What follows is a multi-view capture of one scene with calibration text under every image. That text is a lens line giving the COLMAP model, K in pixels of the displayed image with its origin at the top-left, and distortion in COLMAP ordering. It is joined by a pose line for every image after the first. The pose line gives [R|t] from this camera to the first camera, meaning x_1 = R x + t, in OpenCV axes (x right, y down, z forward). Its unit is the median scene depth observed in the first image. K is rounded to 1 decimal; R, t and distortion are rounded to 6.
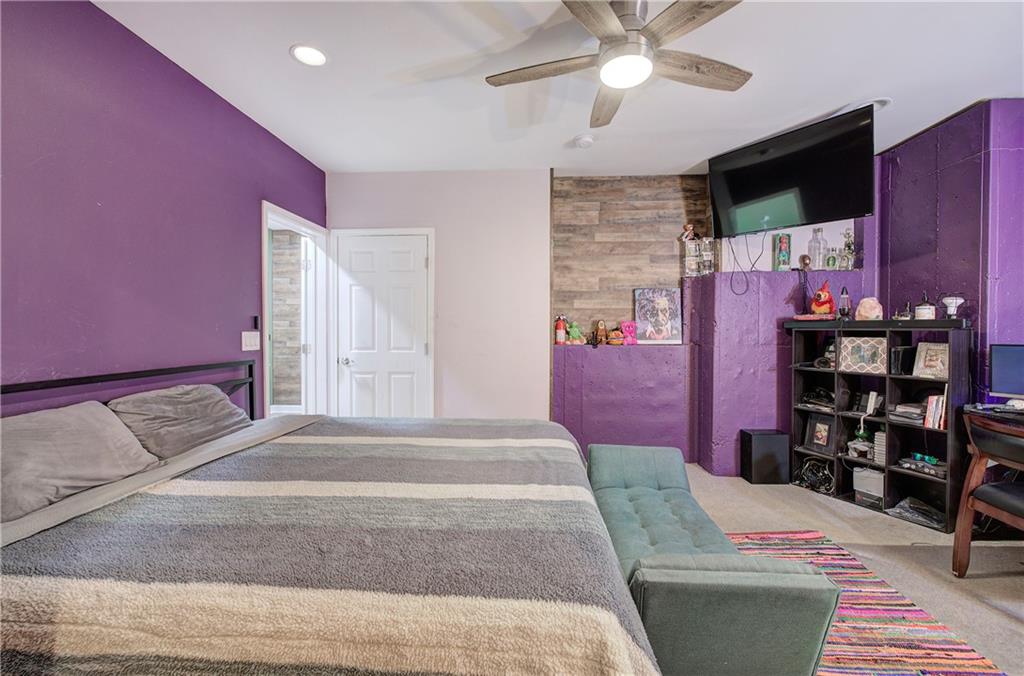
lens RADIAL K [[442.7, 0, 514.3], [0, 442.7, 333.2], [0, 0, 1]] dist [-0.000587, -0.000004]
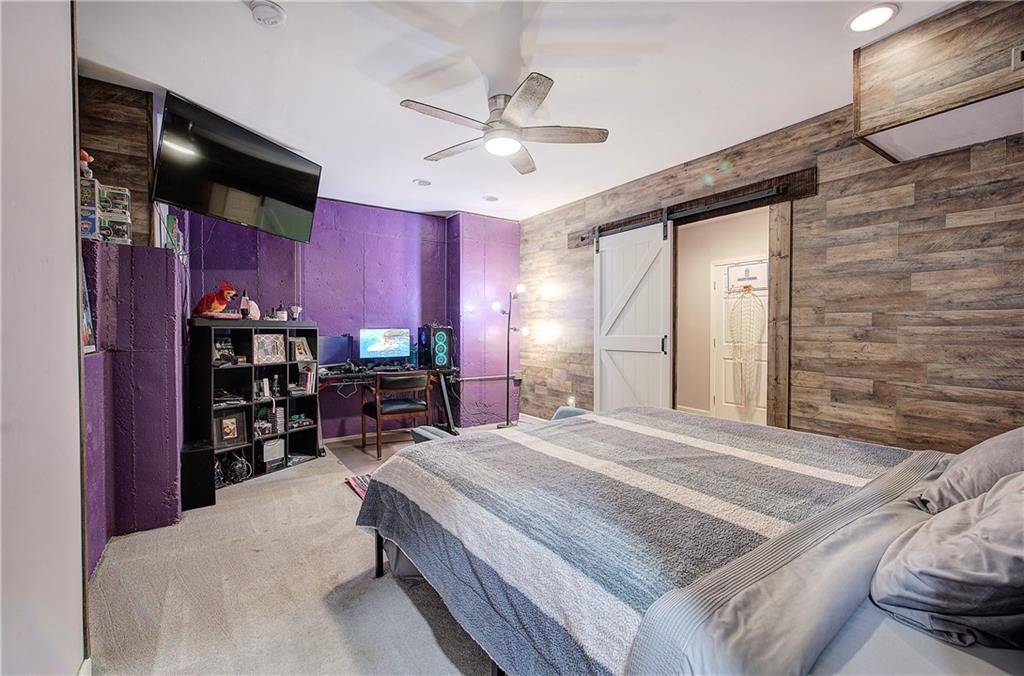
lens RADIAL K [[442.7, 0, 513.6], [0, 442.7, 337.7], [0, 0, 1]] dist [-0.000587, -0.000004]
pose [[-0.616002, -0.011207, 0.787665, -0.601509], [0.012969, 0.999619, 0.024366, -0.002239], [-0.787638, 0.025225, -0.615622, 1.248928]]
